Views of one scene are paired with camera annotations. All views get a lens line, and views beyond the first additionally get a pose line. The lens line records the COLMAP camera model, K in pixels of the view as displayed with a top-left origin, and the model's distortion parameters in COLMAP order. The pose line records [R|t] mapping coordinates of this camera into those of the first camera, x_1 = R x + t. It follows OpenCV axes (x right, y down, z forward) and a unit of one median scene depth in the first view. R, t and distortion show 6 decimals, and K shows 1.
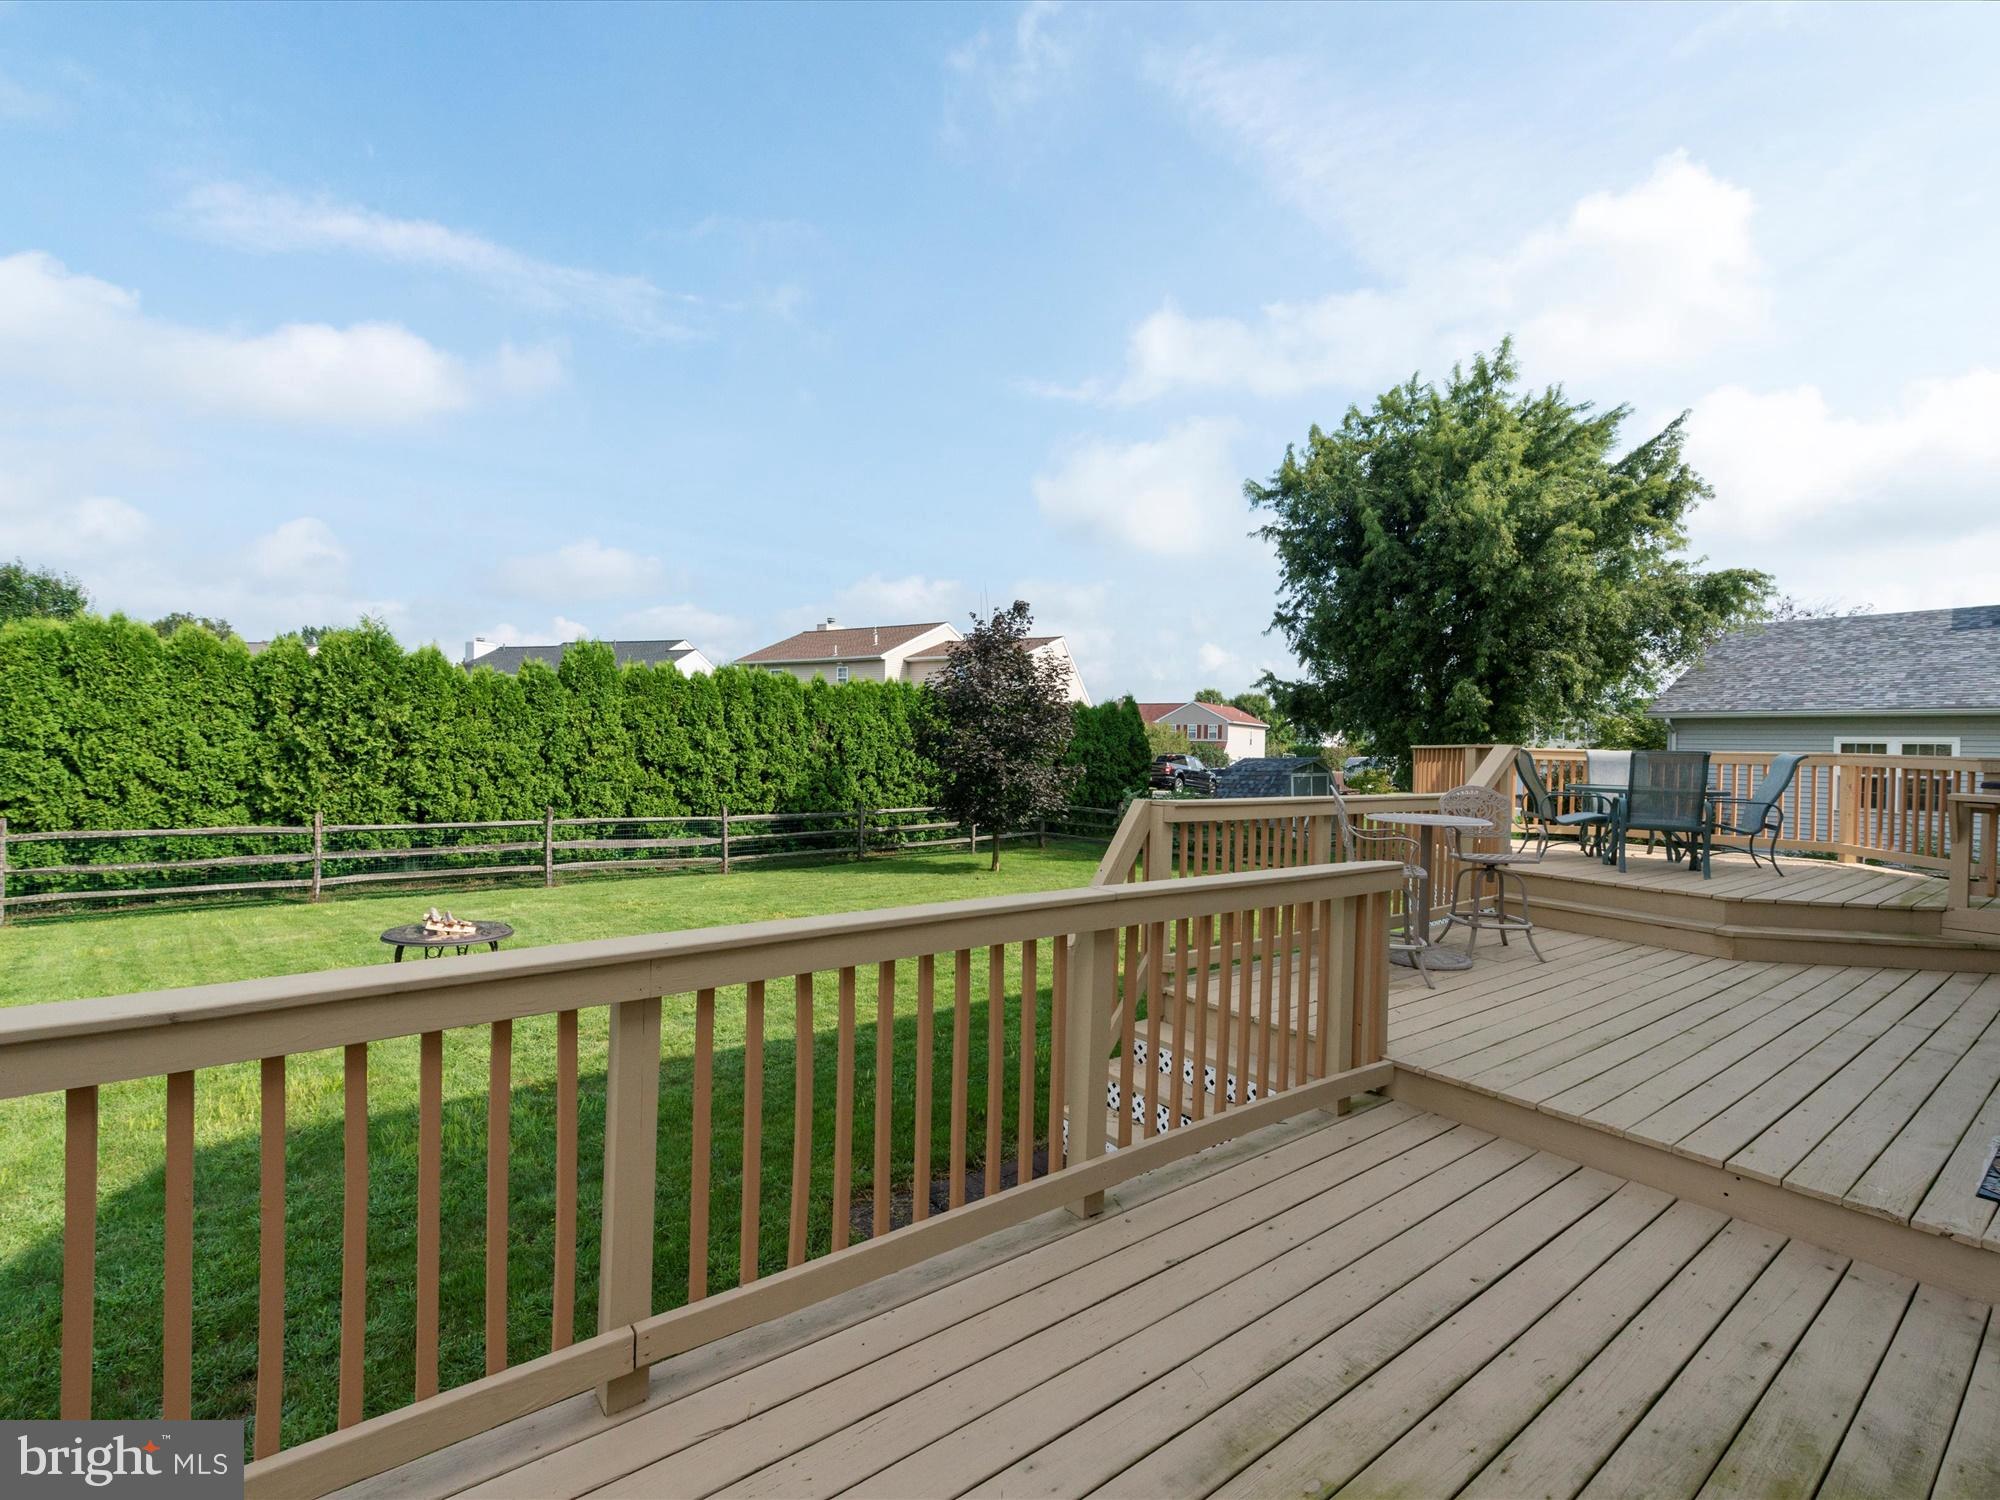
lens RADIAL K [[916.1, 0, 993.4], [0, 916.1, 753.4], [0, 0, 1]] dist [0.006903, 0.000010]
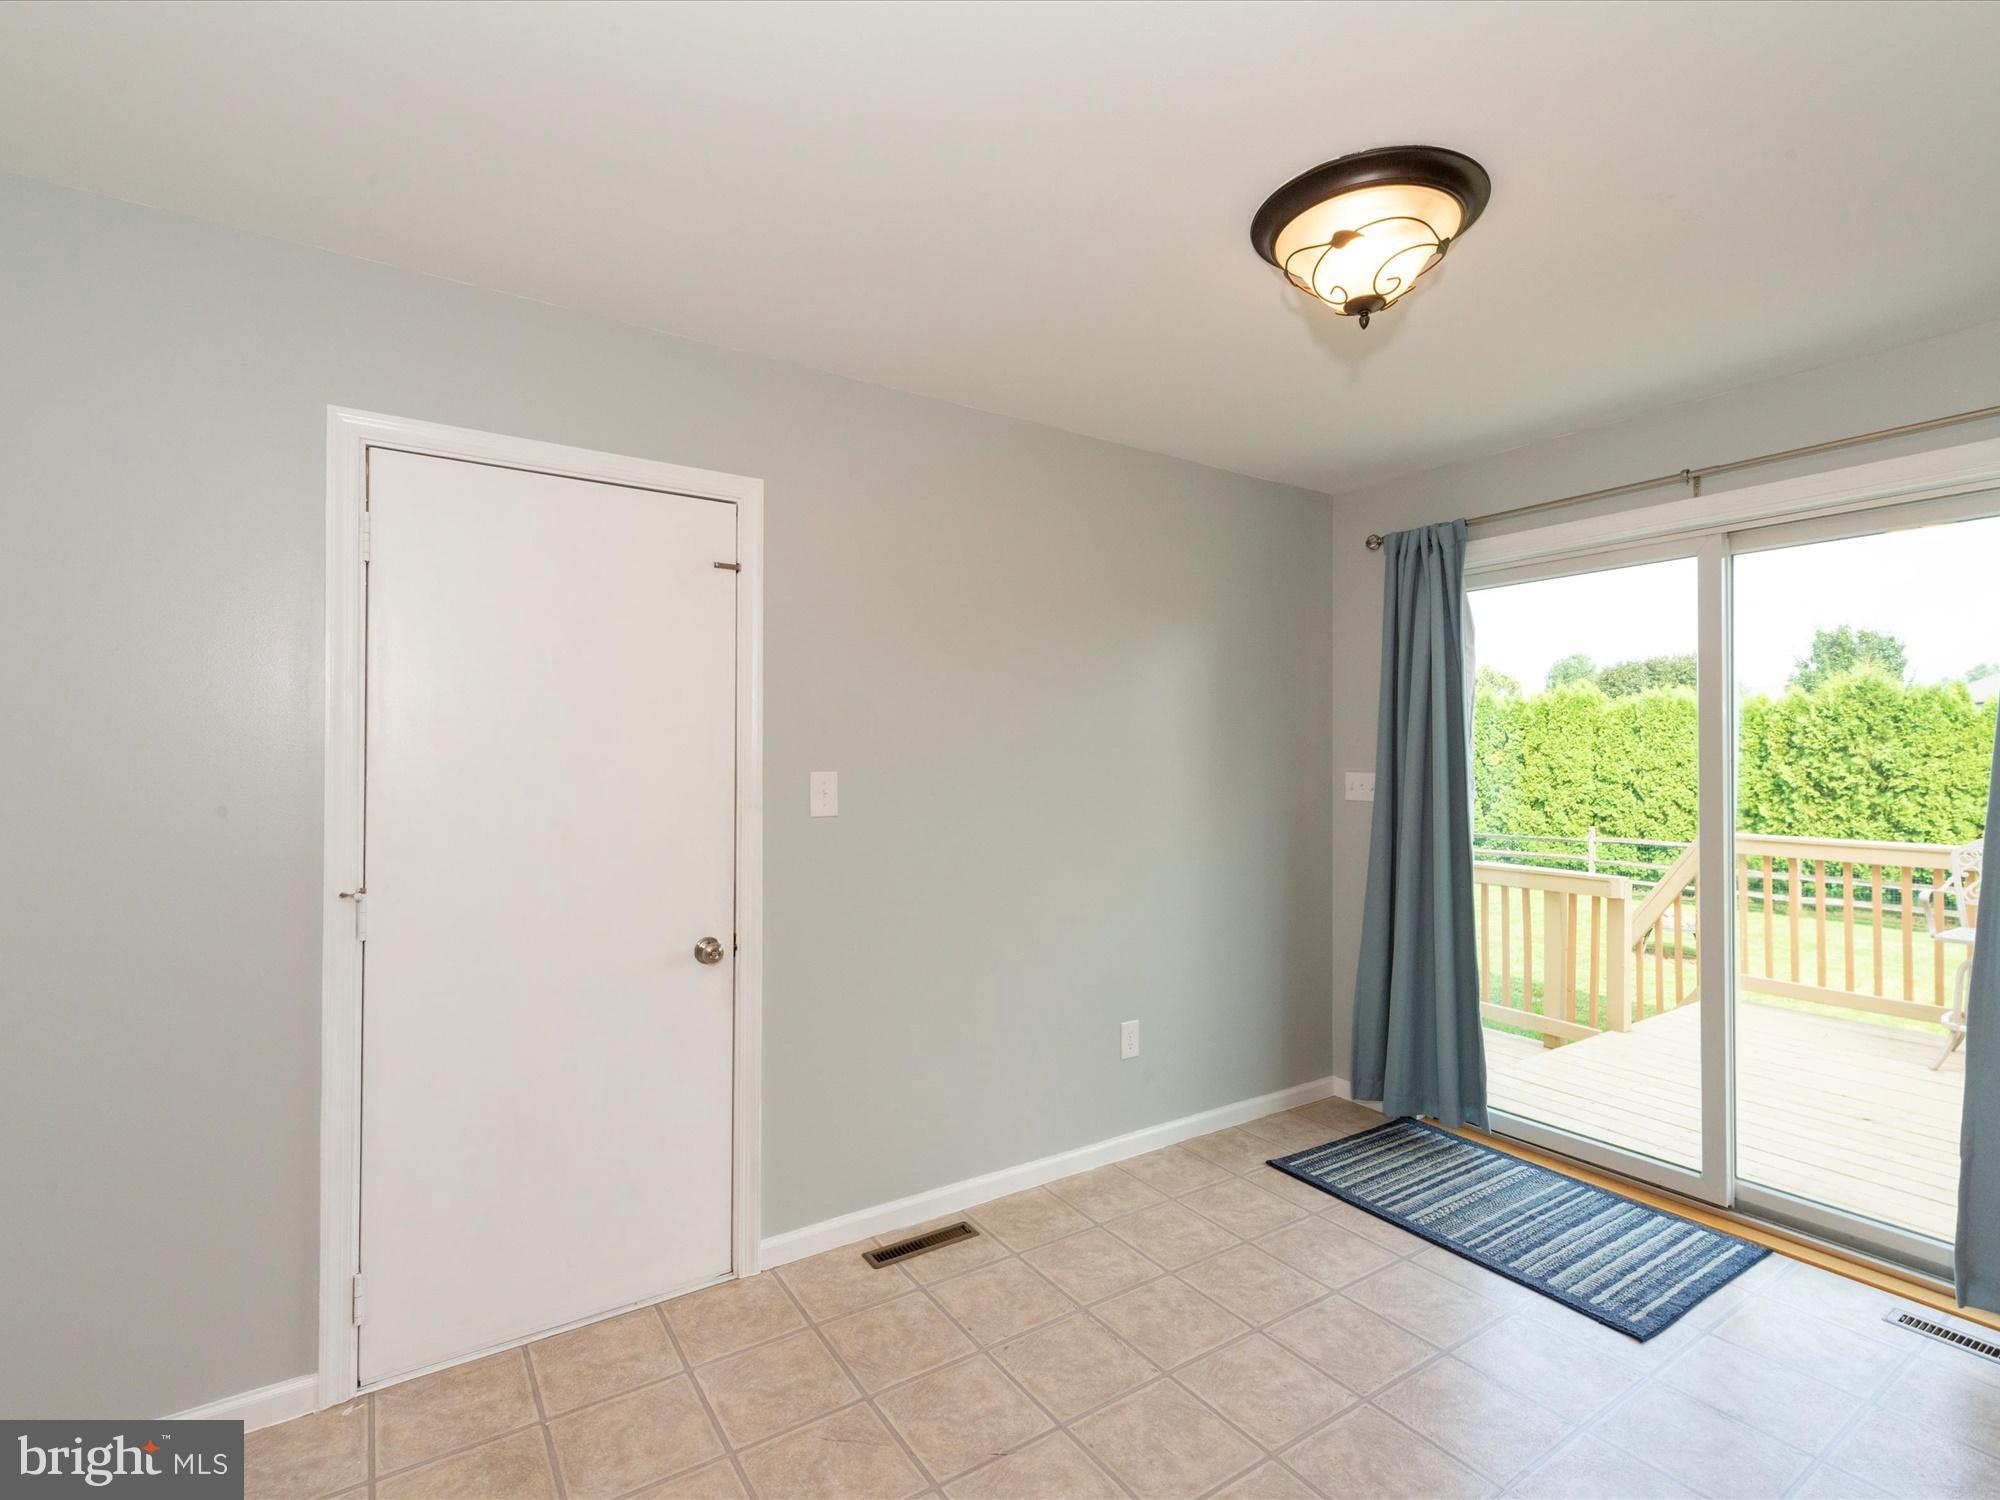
lens RADIAL K [[981.6, 0, 1008.0], [0, 981.6, 752.5], [0, 0, 1]] dist [0.031890, -0.001810]
pose [[-0.063068, -0.024622, -0.997705, 0.566592], [-0.009924, 0.999662, -0.024043, -0.004919], [0.997960, 0.008385, -0.063291, 0.082430]]
